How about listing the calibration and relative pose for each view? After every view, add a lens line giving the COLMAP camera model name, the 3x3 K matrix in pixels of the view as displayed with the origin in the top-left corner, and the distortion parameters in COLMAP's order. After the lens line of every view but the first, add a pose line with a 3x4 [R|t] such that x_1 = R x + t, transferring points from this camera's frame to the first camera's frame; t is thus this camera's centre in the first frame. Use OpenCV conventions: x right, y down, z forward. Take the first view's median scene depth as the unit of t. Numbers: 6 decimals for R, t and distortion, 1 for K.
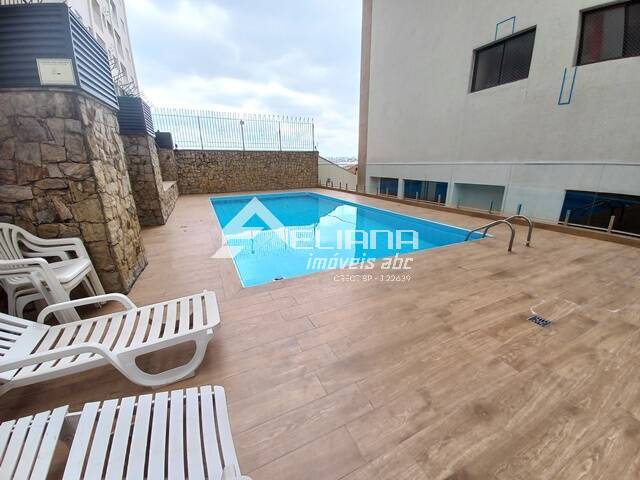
lens RADIAL K [[255.6, 0, 320.0], [0, 255.6, 240.0], [0, 0, 1]] dist [-0.000861, -0.018980]
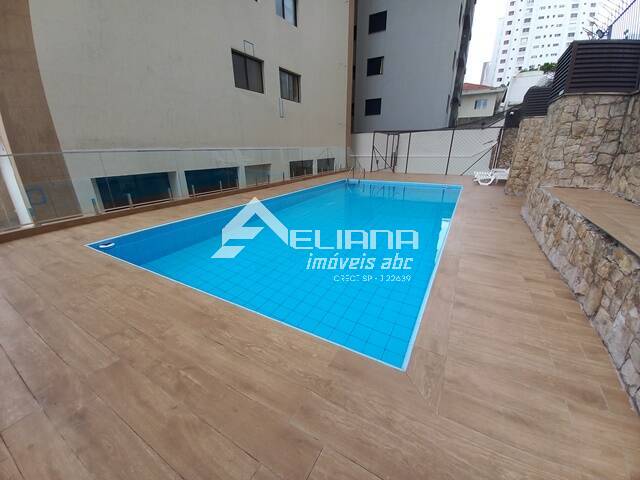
lens RADIAL K [[255.6, 0, 320.0], [0, 255.6, 240.0], [0, 0, 1]] dist [-0.000861, -0.018980]
pose [[-0.587525, -0.253465, 0.768485, -0.451267], [0.247393, 0.847946, 0.468811, -0.276763], [-0.770462, 0.465556, -0.435484, 0.971242]]
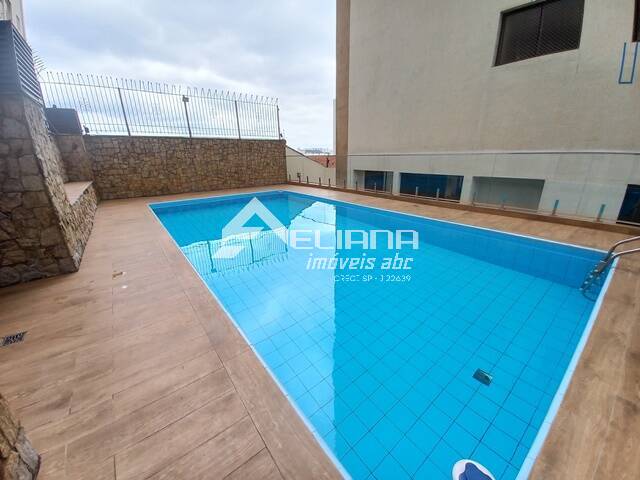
lens RADIAL K [[251.6, 0, 320.0], [0, 251.6, 240.0], [0, 0, 1]] dist [0.000493, -0.012051]
pose [[0.973950, -0.076476, 0.213480, -0.115181], [0.069414, 0.996770, 0.040390, -0.056373], [-0.215879, -0.024519, 0.976112, 0.199341]]
